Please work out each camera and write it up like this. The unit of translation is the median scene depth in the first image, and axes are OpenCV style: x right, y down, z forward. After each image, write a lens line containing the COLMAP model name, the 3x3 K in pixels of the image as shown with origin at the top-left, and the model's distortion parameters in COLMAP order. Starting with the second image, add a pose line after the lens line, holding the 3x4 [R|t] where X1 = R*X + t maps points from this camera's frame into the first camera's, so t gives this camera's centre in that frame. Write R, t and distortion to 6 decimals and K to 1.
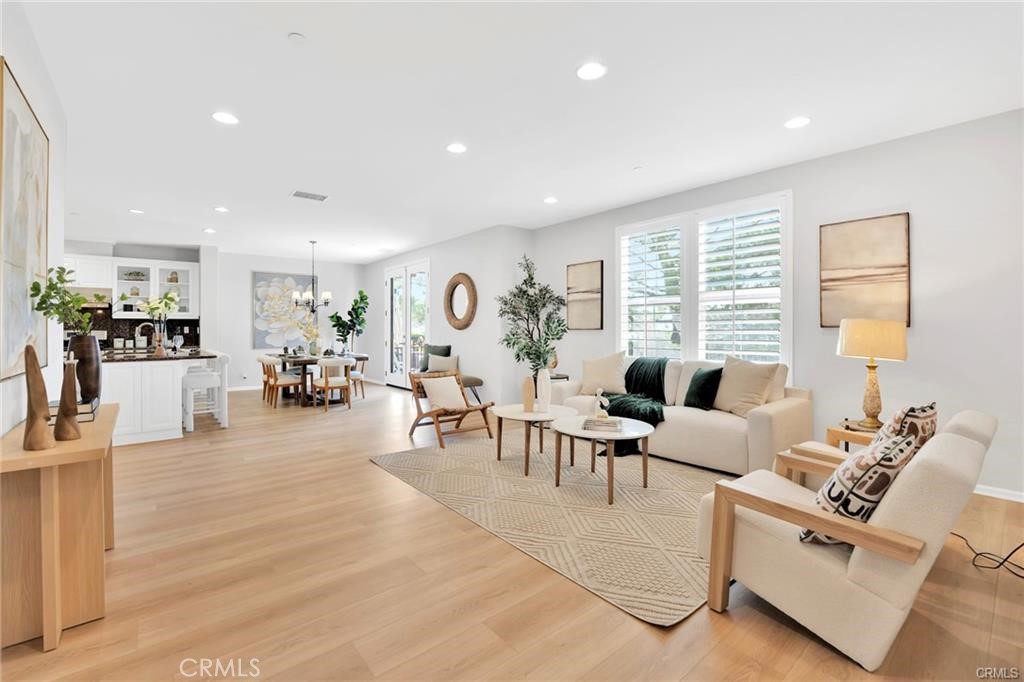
lens RADIAL K [[446.9, 0, 505.1], [0, 446.9, 338.5], [0, 0, 1]] dist [-0.019326, -0.000264]
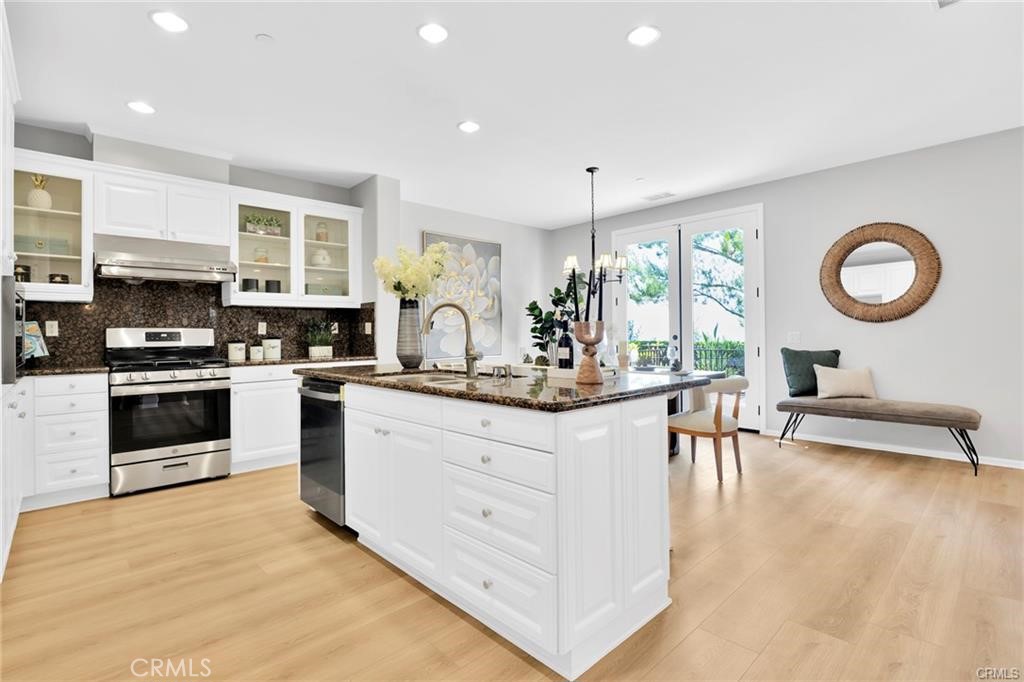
lens RADIAL K [[478.7, 0, 508.1], [0, 478.7, 329.9], [0, 0, 1]] dist [-0.003947, -0.000029]
pose [[0.996814, -0.009938, 0.079144, -0.584356], [0.012438, 0.999437, -0.031162, 0.004964], [-0.078790, 0.032047, 0.996376, 0.402050]]
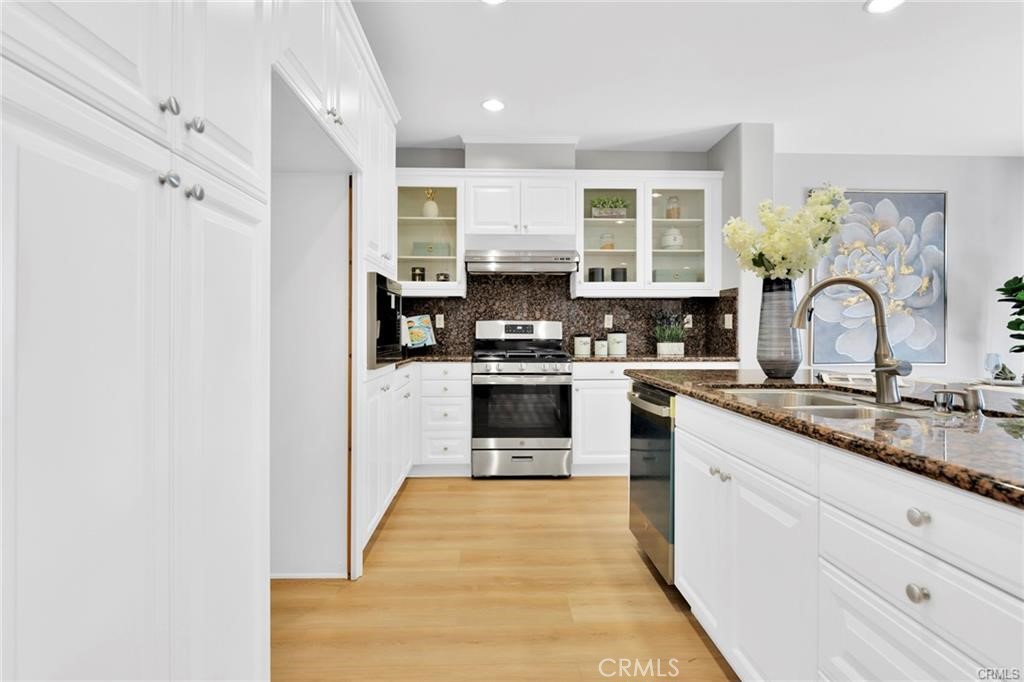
lens RADIAL K [[523.9, 0, 504.3], [0, 523.9, 328.5], [0, 0, 1]] dist [-0.011177, 0.001794]
pose [[0.805206, -0.000666, -0.592995, -0.583314], [-0.015524, 0.999633, -0.022201, 0.003929], [0.592792, 0.027082, 0.804900, 0.466115]]
